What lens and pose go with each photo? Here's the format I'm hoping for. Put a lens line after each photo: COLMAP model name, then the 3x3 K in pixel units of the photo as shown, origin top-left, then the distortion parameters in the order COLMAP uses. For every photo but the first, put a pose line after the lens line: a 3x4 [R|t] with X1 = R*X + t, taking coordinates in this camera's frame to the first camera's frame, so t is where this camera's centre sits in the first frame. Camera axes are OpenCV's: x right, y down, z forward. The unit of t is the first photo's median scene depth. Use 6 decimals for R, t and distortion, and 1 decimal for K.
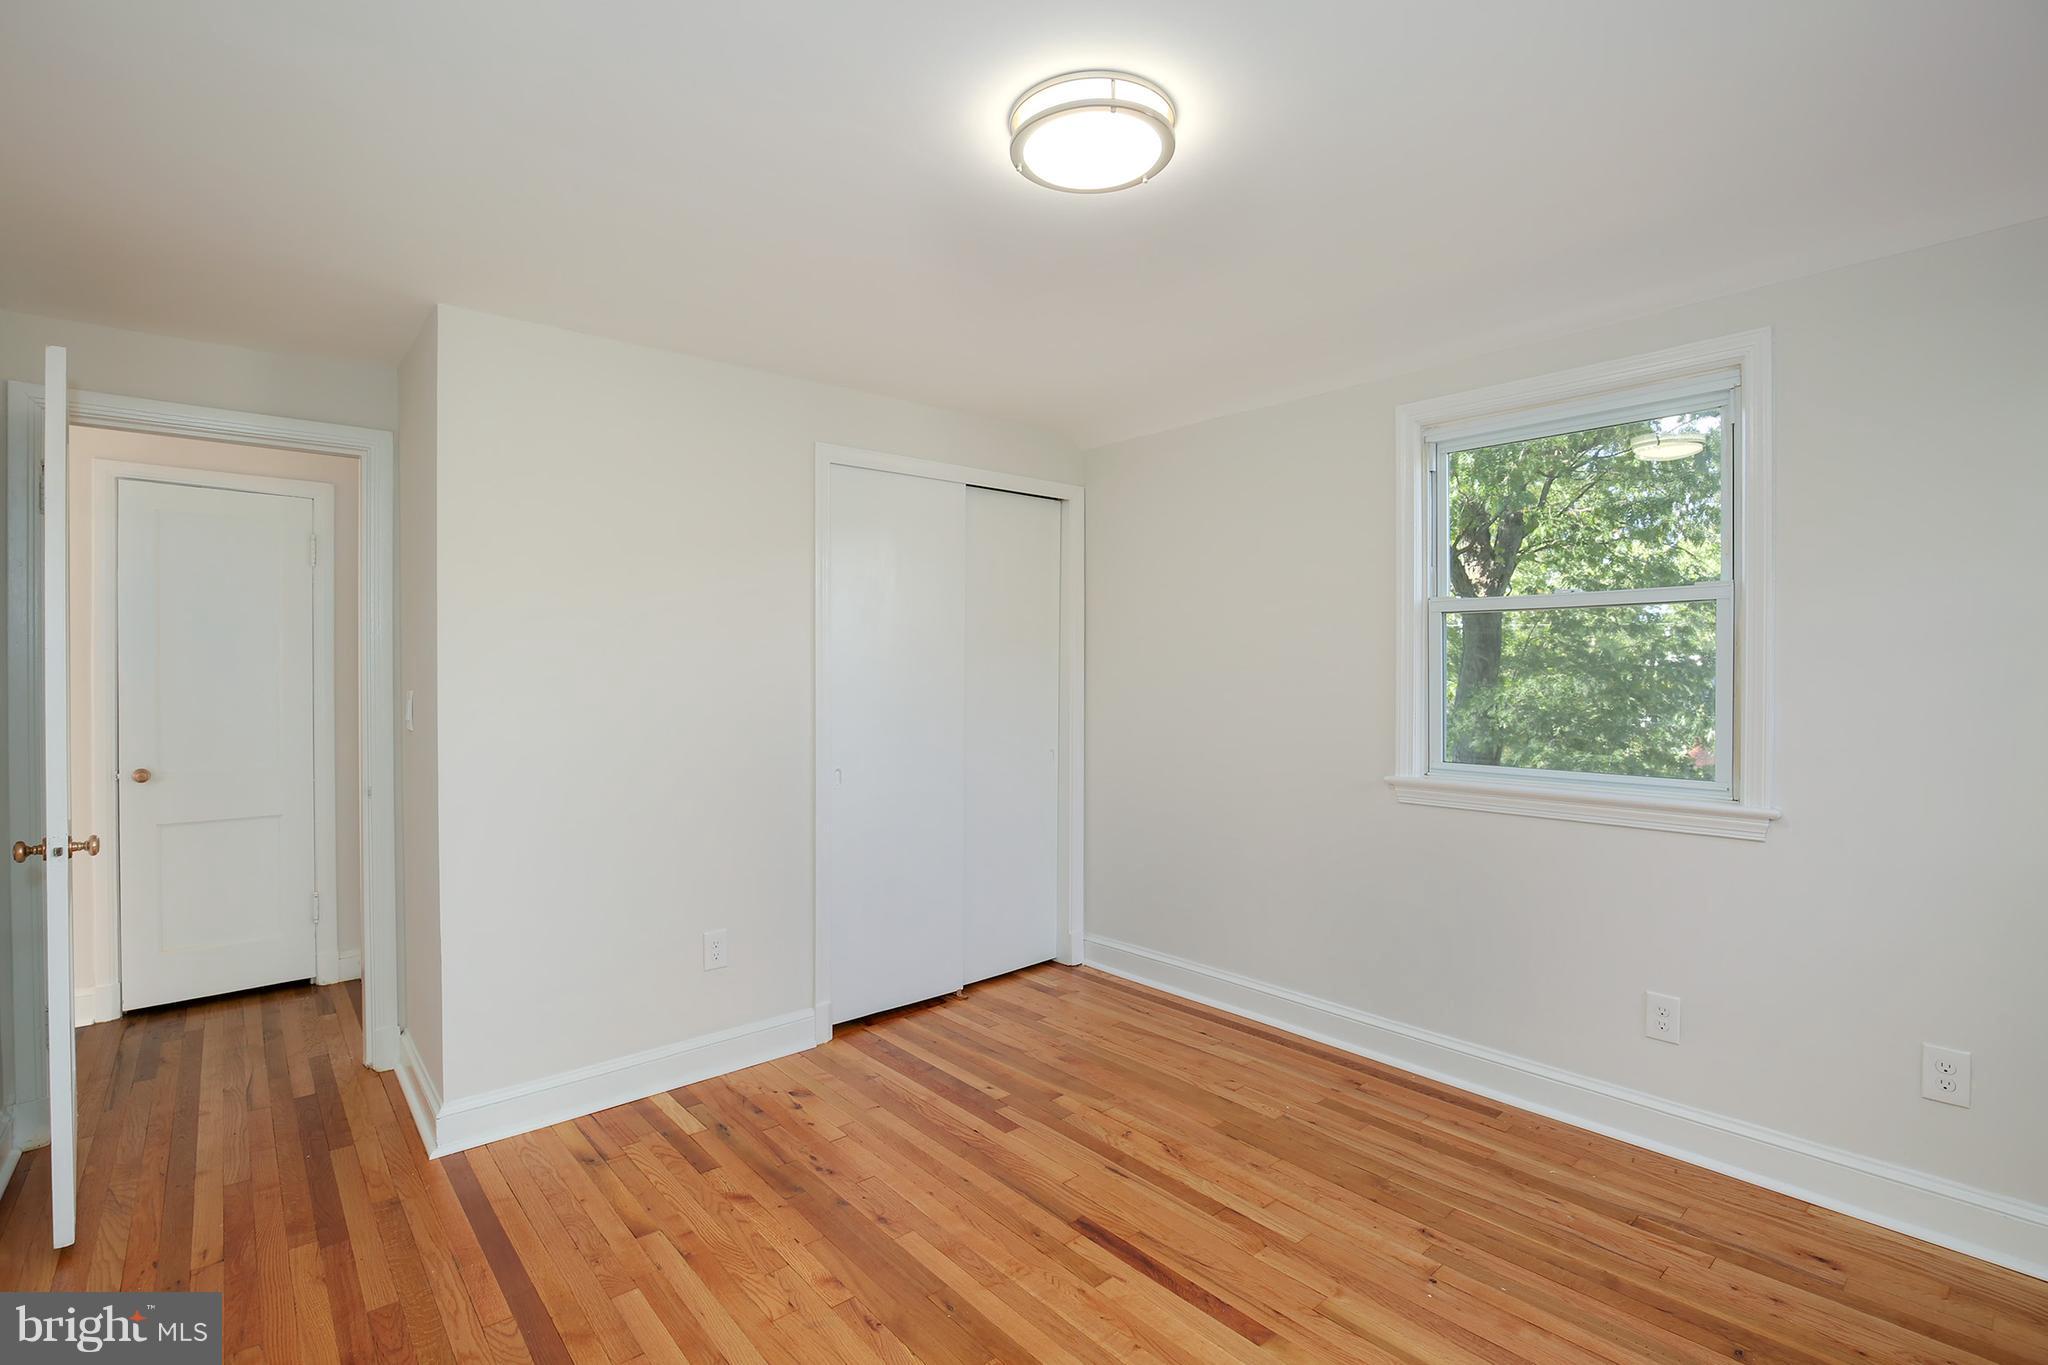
lens RADIAL K [[951.5, 0, 1019.0], [0, 951.5, 682.6], [0, 0, 1]] dist [-0.028085, 0.004425]
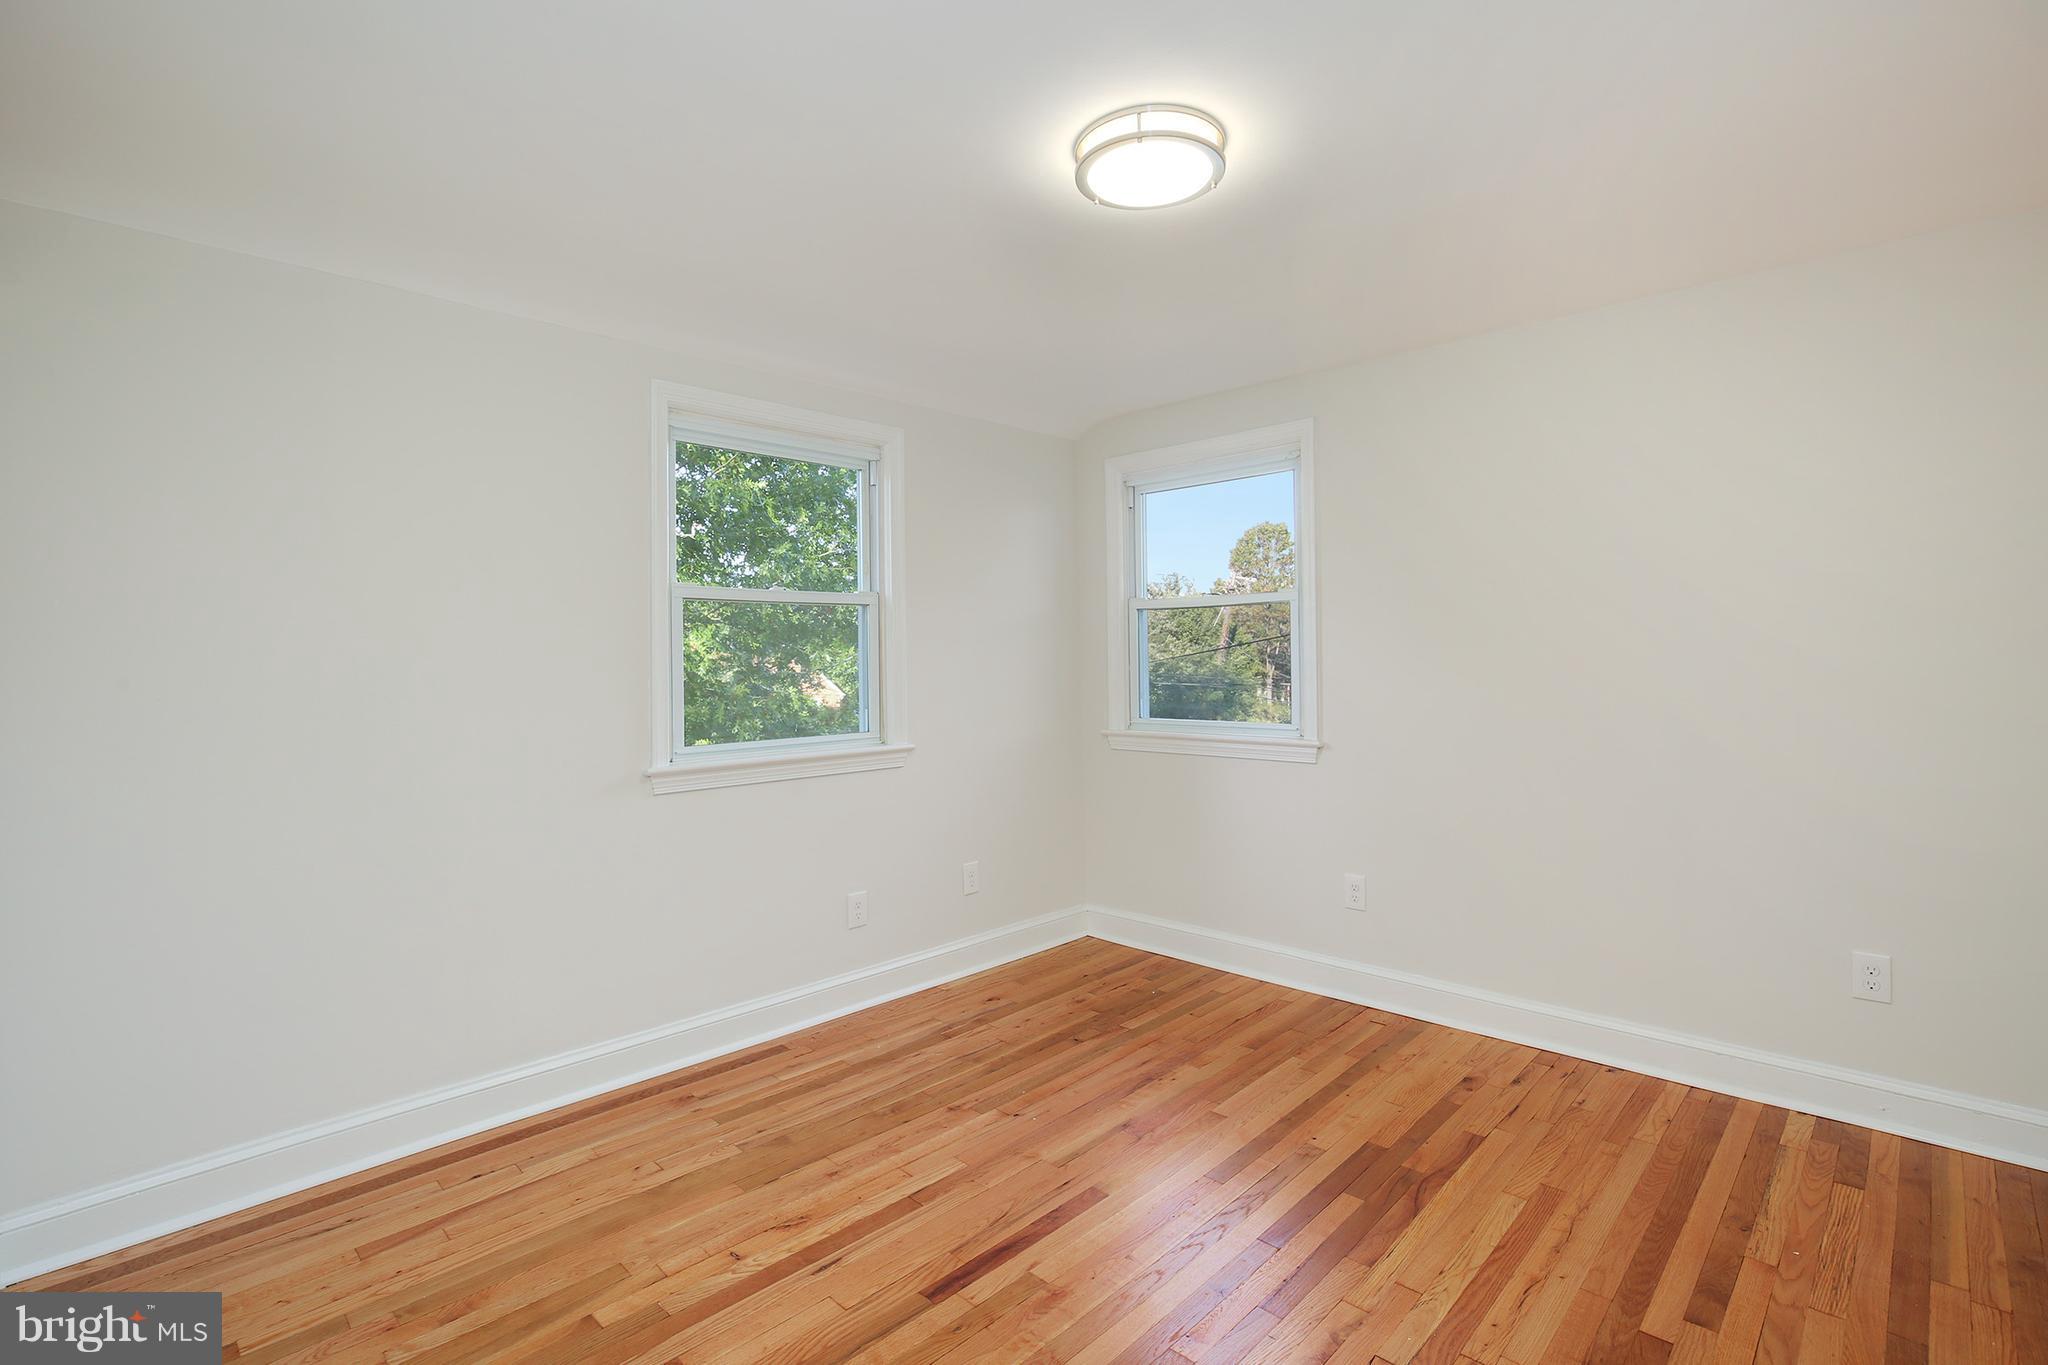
lens RADIAL K [[951.5, 0, 1017.1], [0, 951.5, 663.2], [0, 0, 1]] dist [-0.028085, 0.004425]
pose [[-0.083086, -0.001530, 0.996541, -0.707799], [0.025775, 0.999661, 0.003684, 0.001009], [-0.996209, 0.025991, -0.083019, 0.881361]]
